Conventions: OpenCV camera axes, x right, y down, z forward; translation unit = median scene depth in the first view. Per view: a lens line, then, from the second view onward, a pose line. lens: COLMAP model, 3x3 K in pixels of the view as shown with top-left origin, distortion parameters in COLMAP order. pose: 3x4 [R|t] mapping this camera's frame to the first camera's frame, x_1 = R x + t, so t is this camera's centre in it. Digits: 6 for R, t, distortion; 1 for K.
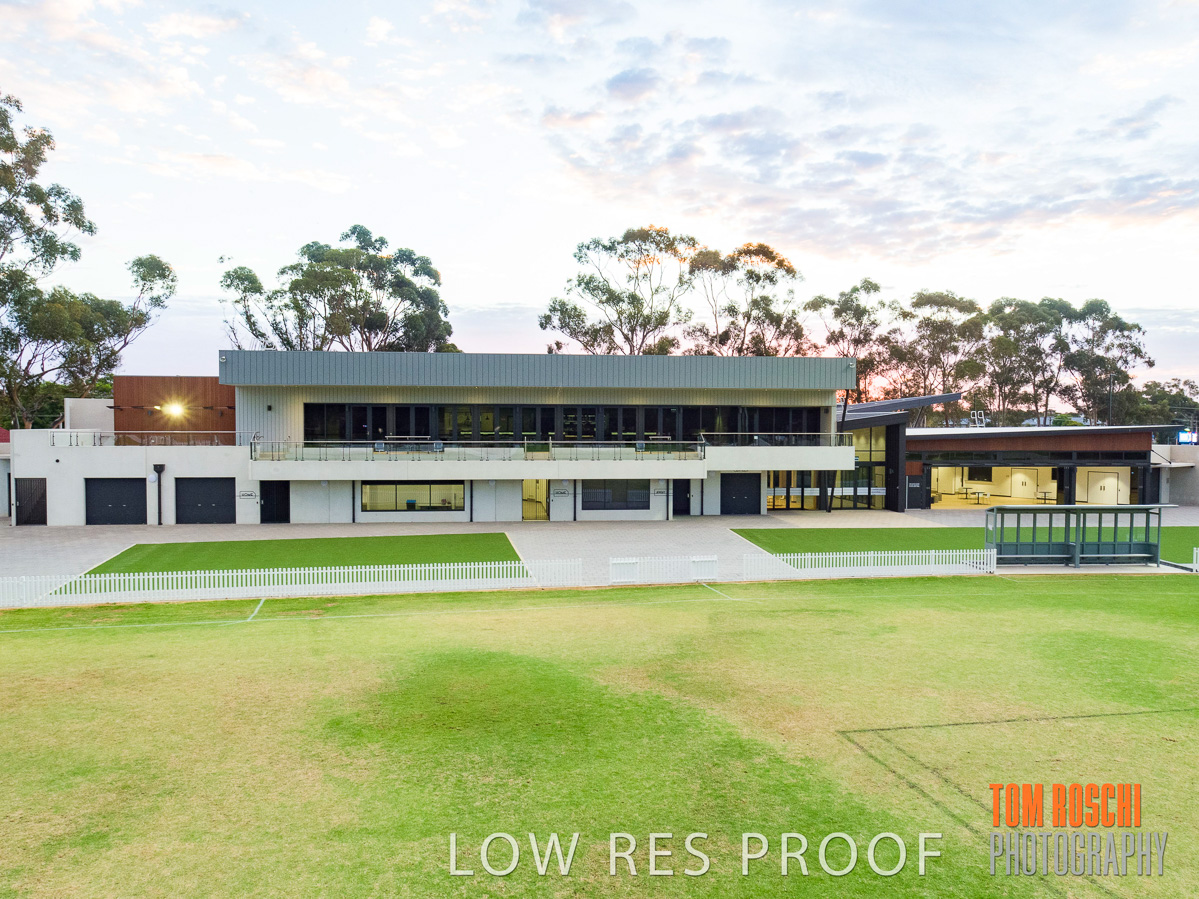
lens RADIAL K [[897.0, 0, 588.4], [0, 897.0, 466.7], [0, 0, 1]] dist [0.001603, 0.003521]
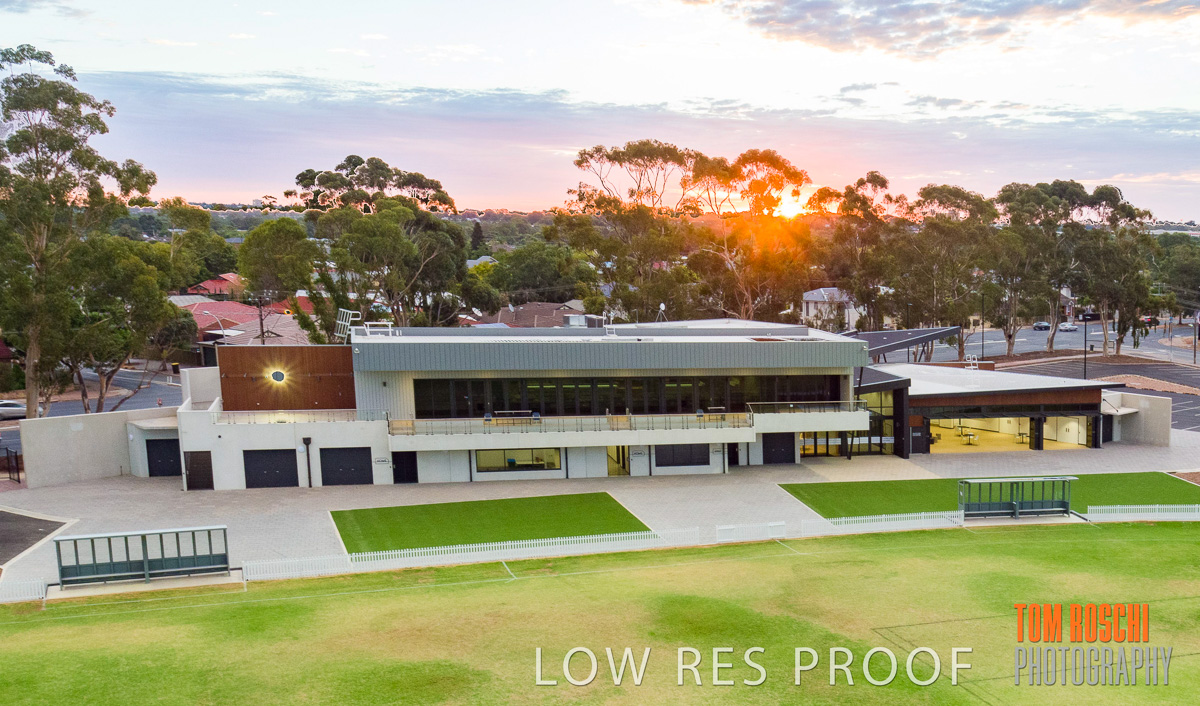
lens RADIAL K [[1161.6, 0, 563.4], [0, 1161.6, 333.7], [0, 0, 1]] dist [0.006712, 0.000000]
pose [[0.998892, -0.026922, 0.038602, -0.194509], [0.026185, 0.999468, 0.019466, -0.173896], [-0.039106, -0.018434, 0.999065, -0.621996]]
